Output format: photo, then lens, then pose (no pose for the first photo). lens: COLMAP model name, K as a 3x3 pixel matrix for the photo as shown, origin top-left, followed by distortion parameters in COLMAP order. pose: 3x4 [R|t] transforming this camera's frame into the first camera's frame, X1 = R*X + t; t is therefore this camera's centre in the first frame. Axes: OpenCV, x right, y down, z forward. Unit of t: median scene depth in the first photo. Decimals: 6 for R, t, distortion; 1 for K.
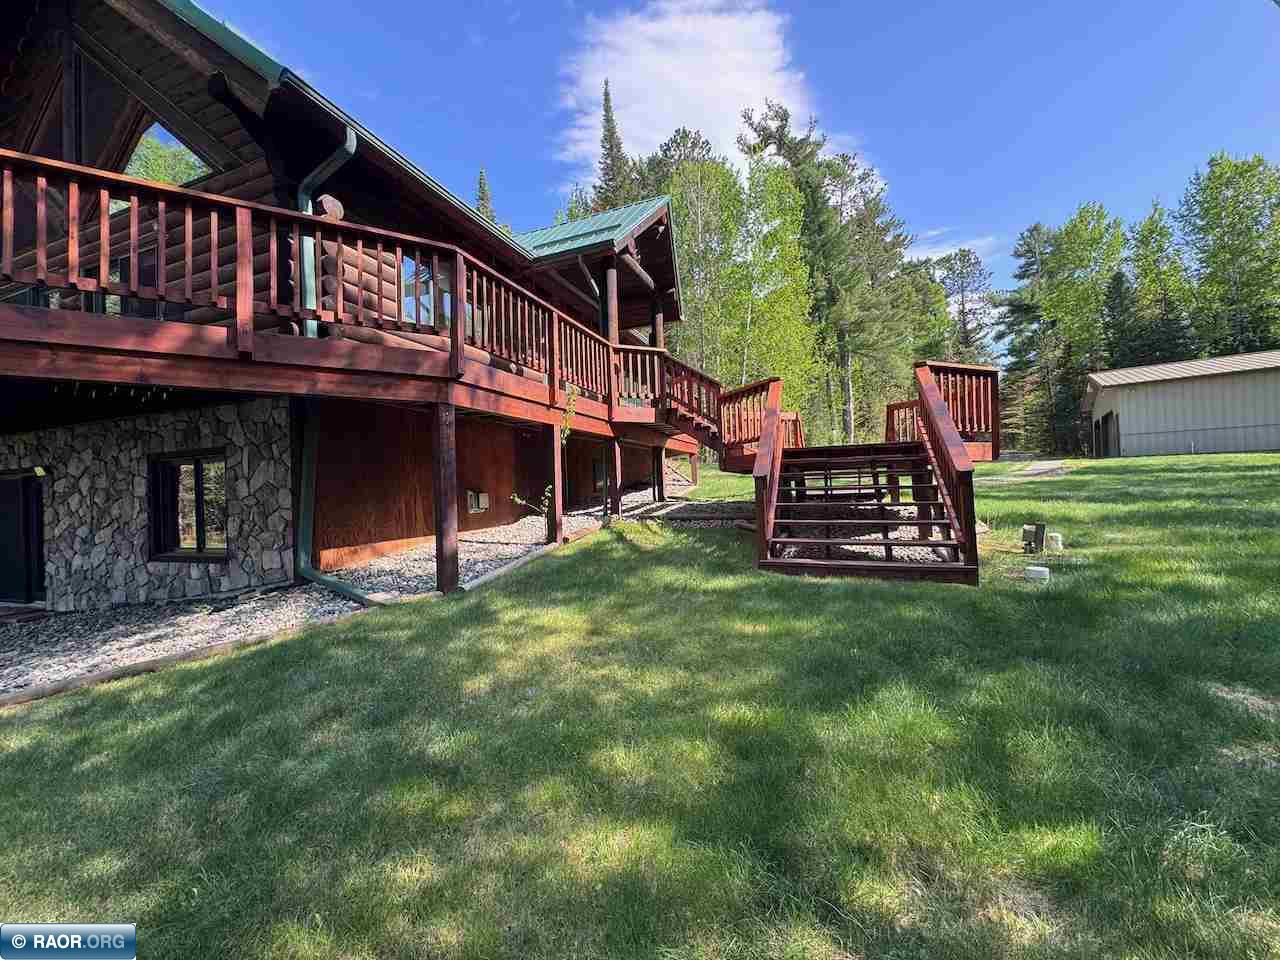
lens RADIAL K [[510.1, 0, 639.0], [0, 510.1, 477.4], [0, 0, 1]] dist [-0.004096, -0.000294]
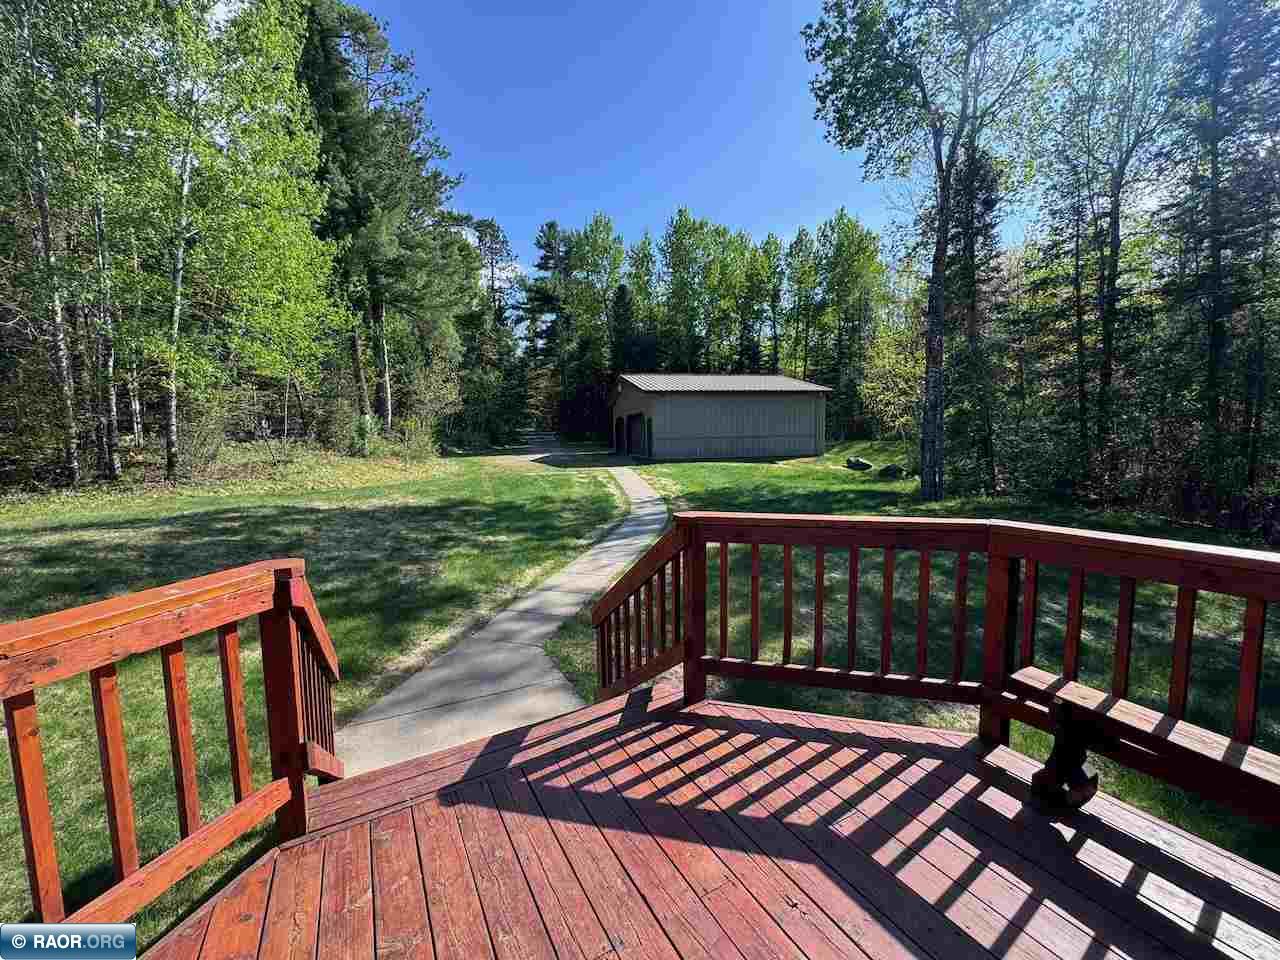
lens RADIAL K [[510.1, 0, 639.9], [0, 510.1, 481.7], [0, 0, 1]] dist [-0.004096, -0.000294]
pose [[0.640347, -0.043531, 0.766851, 0.066654], [-0.019913, 0.997116, 0.073230, -0.043748], [-0.767827, -0.062163, 0.637634, 0.204346]]
